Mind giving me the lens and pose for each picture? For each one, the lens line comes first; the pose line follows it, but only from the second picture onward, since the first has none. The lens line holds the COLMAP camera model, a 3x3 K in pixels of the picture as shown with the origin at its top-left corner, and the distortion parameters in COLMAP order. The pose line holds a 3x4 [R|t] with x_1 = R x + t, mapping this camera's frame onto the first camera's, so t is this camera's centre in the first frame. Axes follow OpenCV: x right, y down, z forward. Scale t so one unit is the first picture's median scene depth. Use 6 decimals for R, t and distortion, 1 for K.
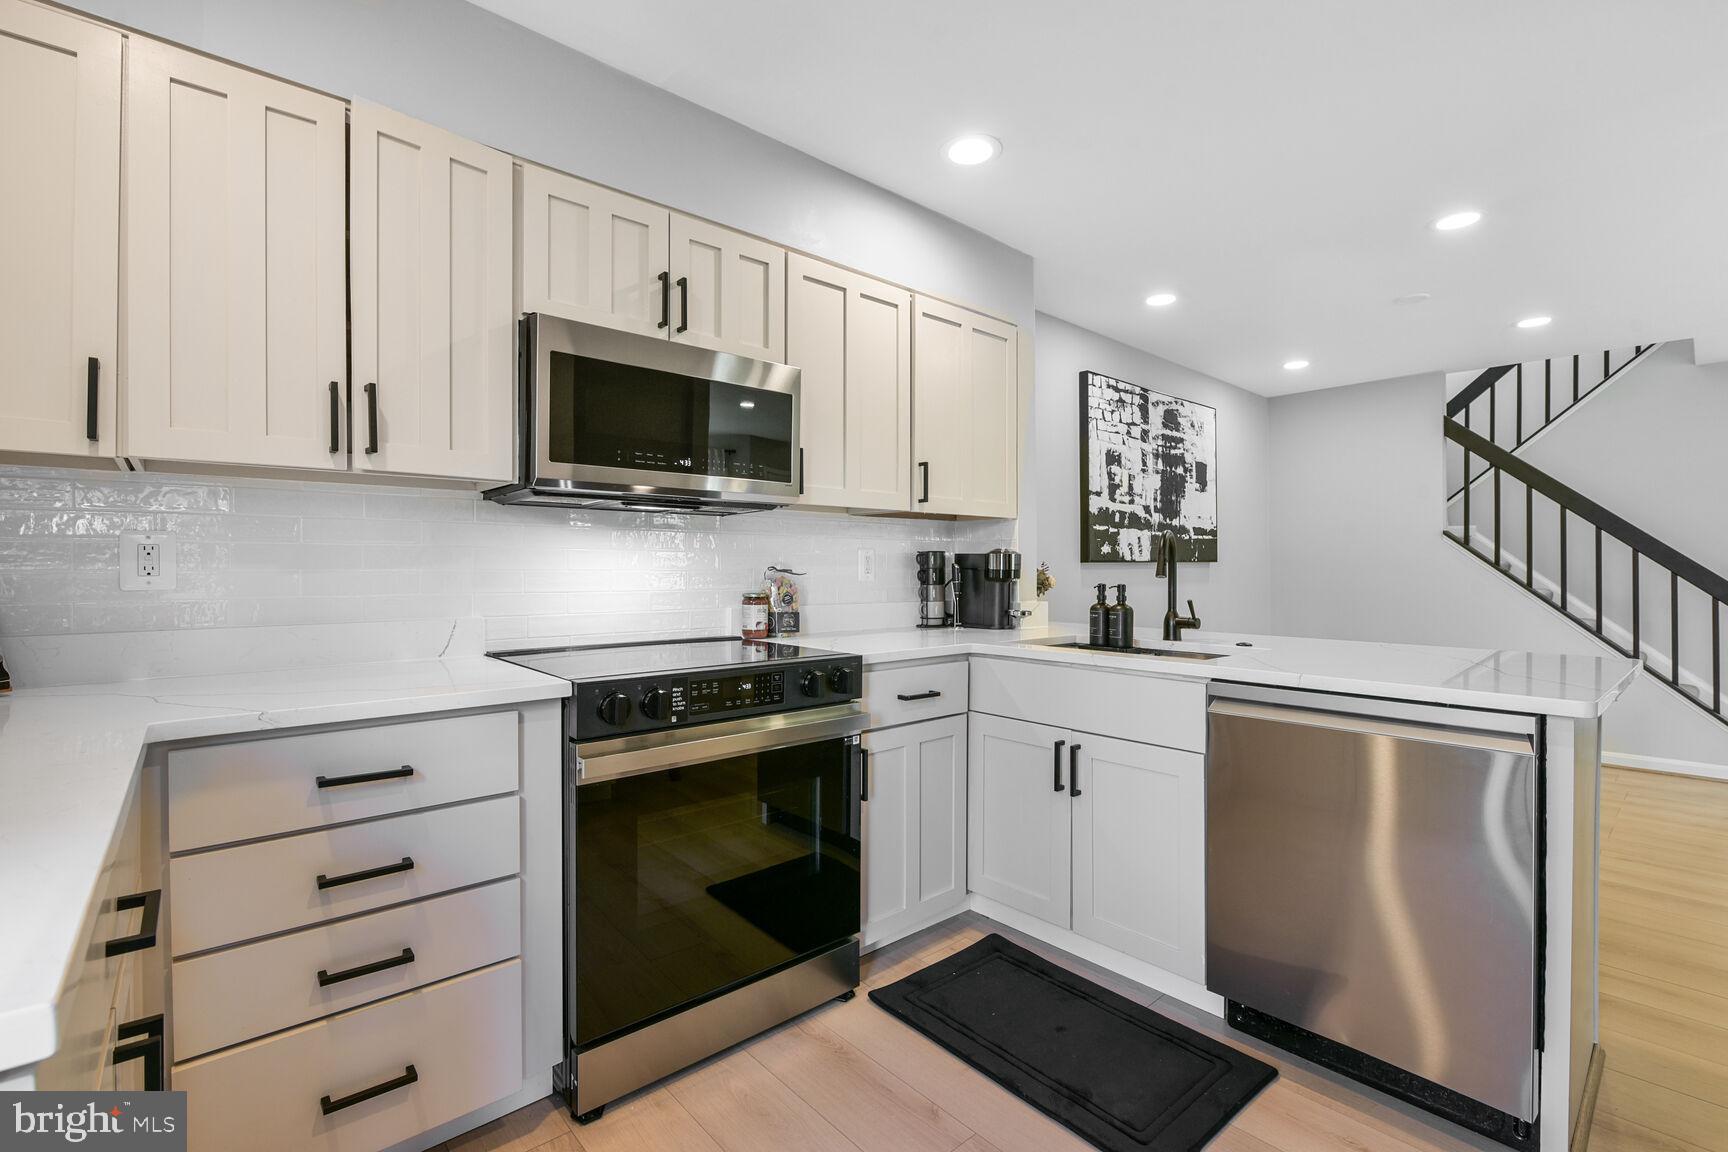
lens RADIAL K [[760.5, 0, 863.6], [0, 760.5, 577.7], [0, 0, 1]] dist [-0.000687, -0.000022]
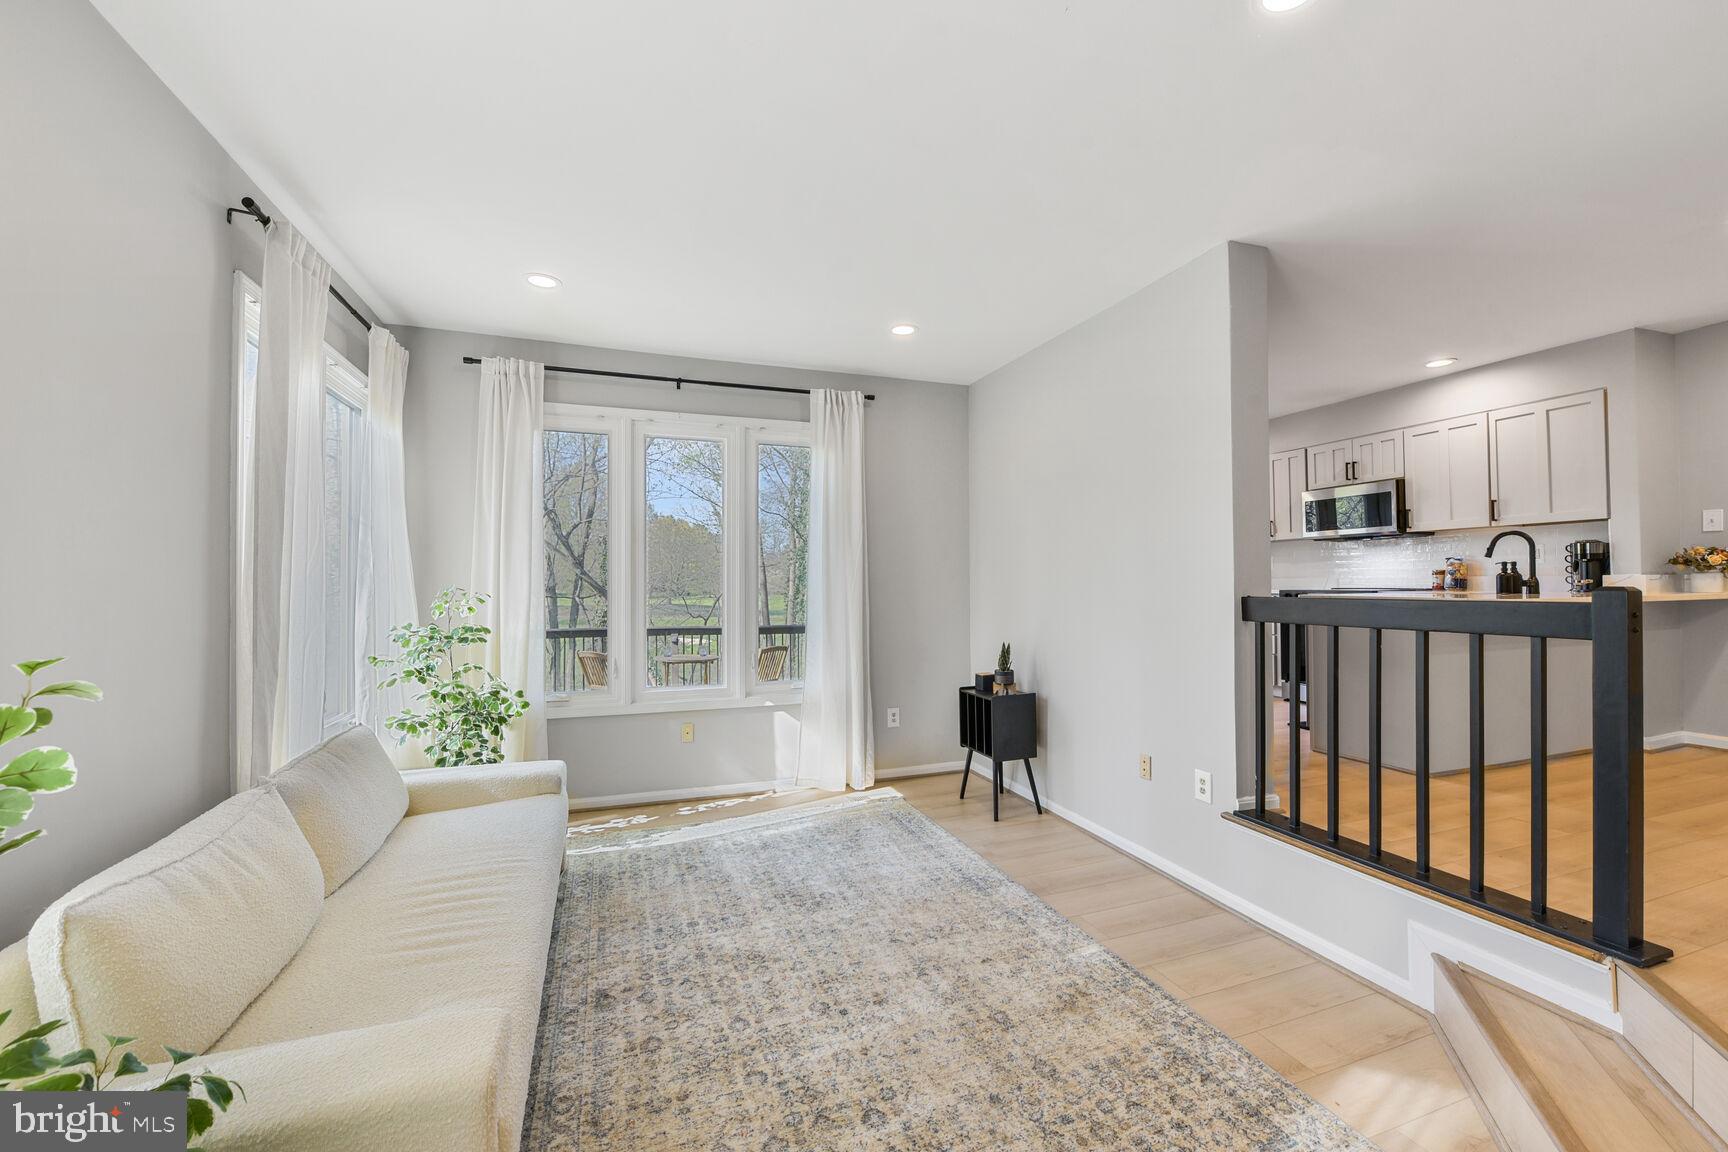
lens RADIAL K [[700.5, 0, 862.9], [0, 700.5, 573.0], [0, 0, 1]] dist [-0.010626, -0.000039]
pose [[-0.366559, -0.010507, -0.930335, 2.395392], [0.001240, 0.999930, -0.011781, 0.052423], [0.930394, -0.005472, -0.366521, 0.181056]]
